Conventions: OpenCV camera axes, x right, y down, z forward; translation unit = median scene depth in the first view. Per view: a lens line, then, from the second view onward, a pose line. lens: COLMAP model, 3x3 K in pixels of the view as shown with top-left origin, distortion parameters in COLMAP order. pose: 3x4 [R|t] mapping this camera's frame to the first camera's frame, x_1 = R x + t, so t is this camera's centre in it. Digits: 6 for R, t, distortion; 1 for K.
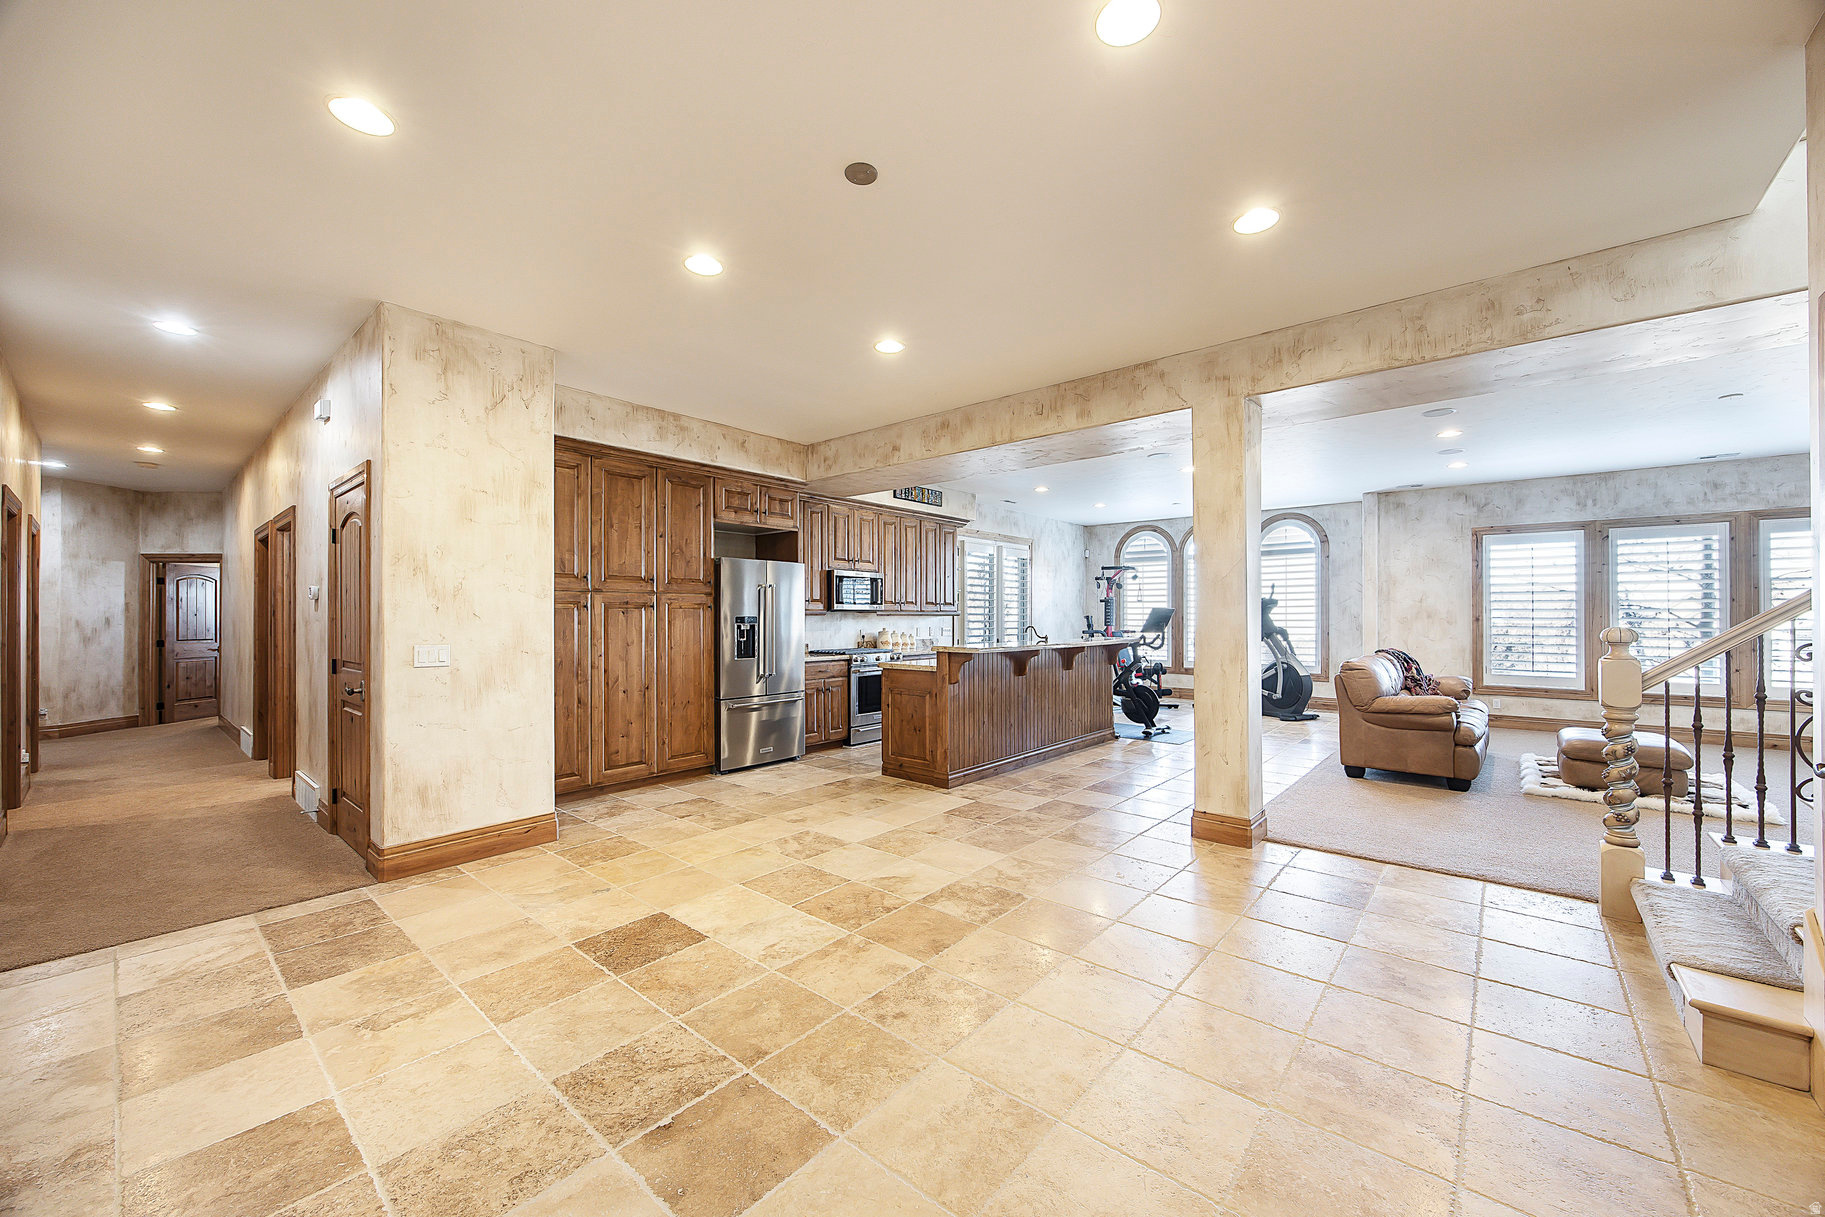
lens RADIAL K [[703.5, 0, 911.3], [0, 703.5, 610.0], [0, 0, 1]] dist [-0.009285, -0.000043]
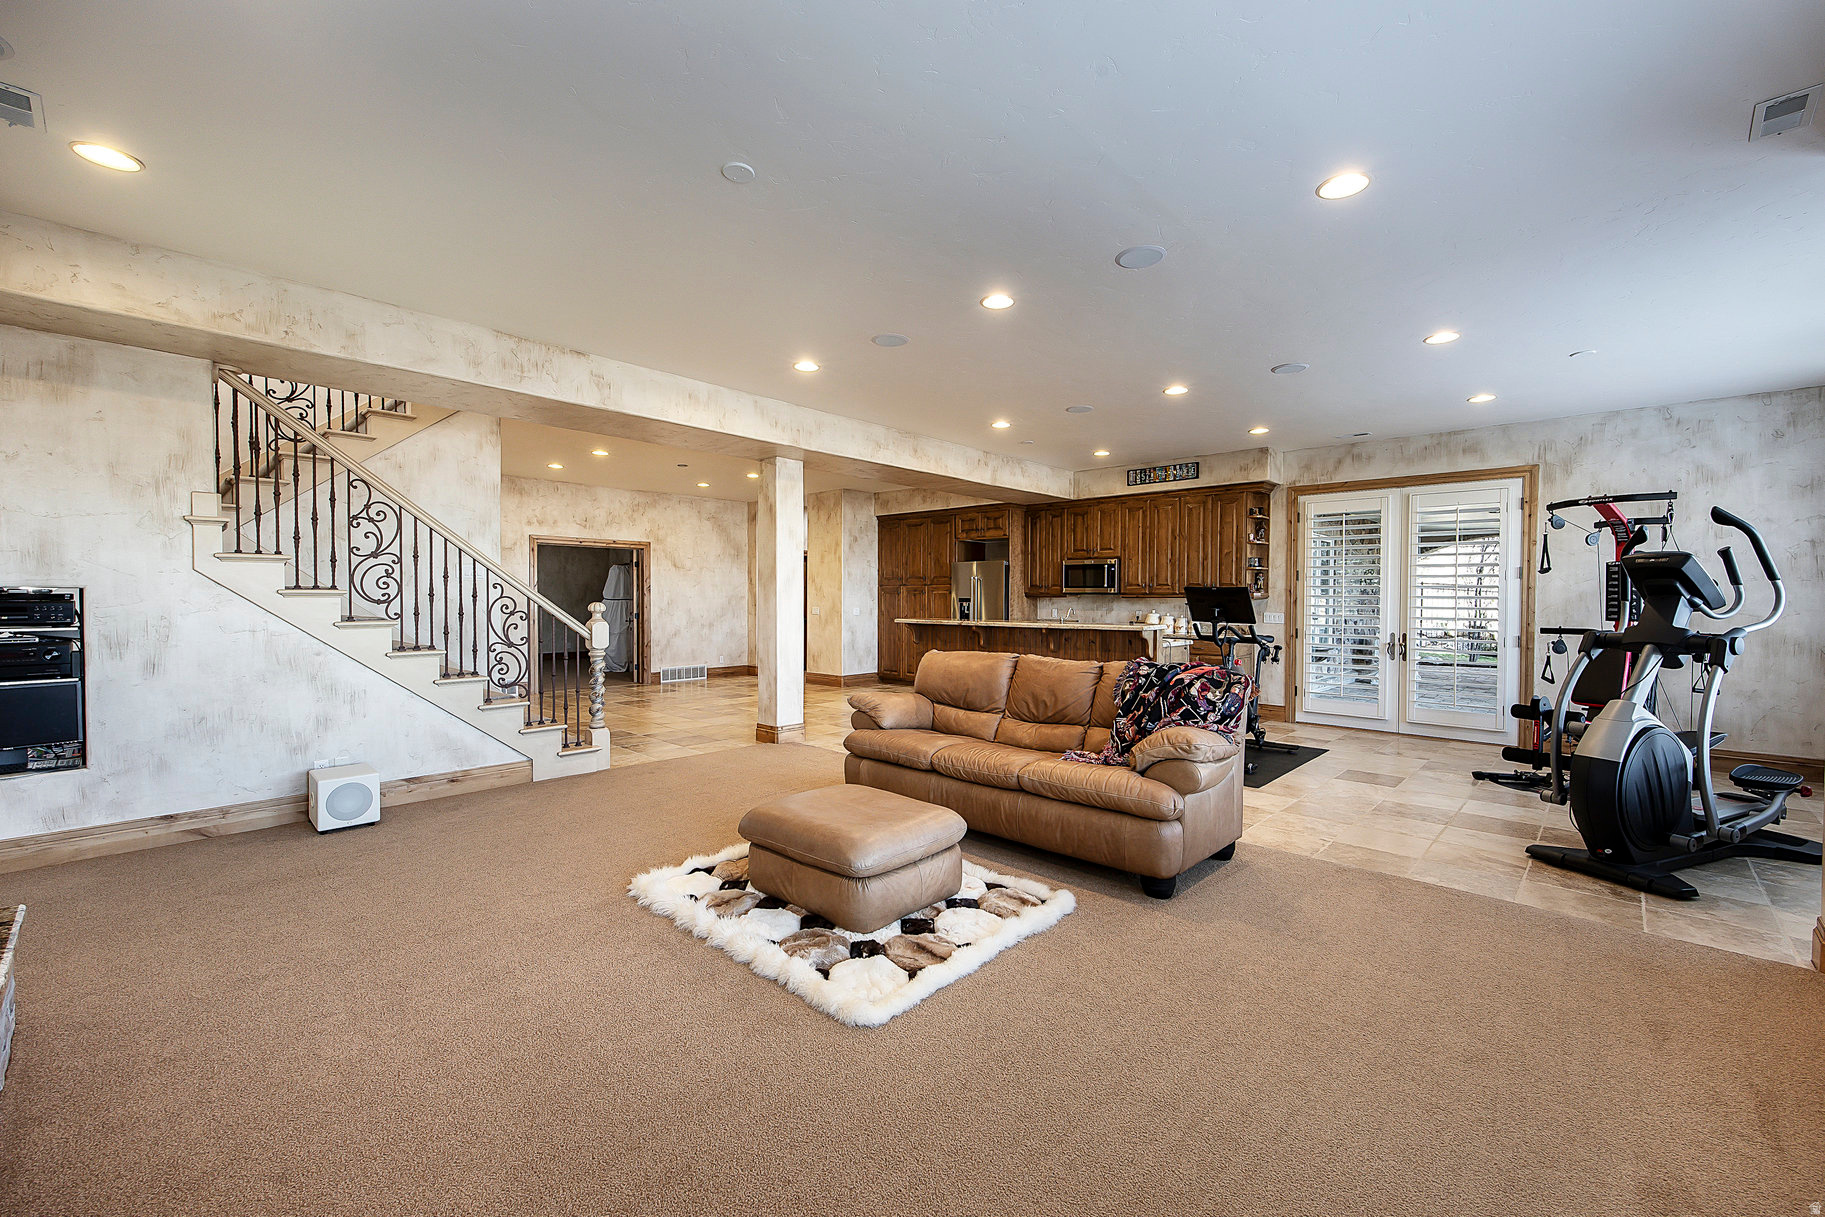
lens RADIAL K [[703.5, 0, 912.3], [0, 703.5, 605.3], [0, 0, 1]] dist [-0.009285, -0.000043]
pose [[-0.076344, 0.018408, -0.996912, 1.288306], [0.003040, 0.999829, 0.018229, -0.001820], [0.997077, -0.001639, -0.076387, 0.935956]]
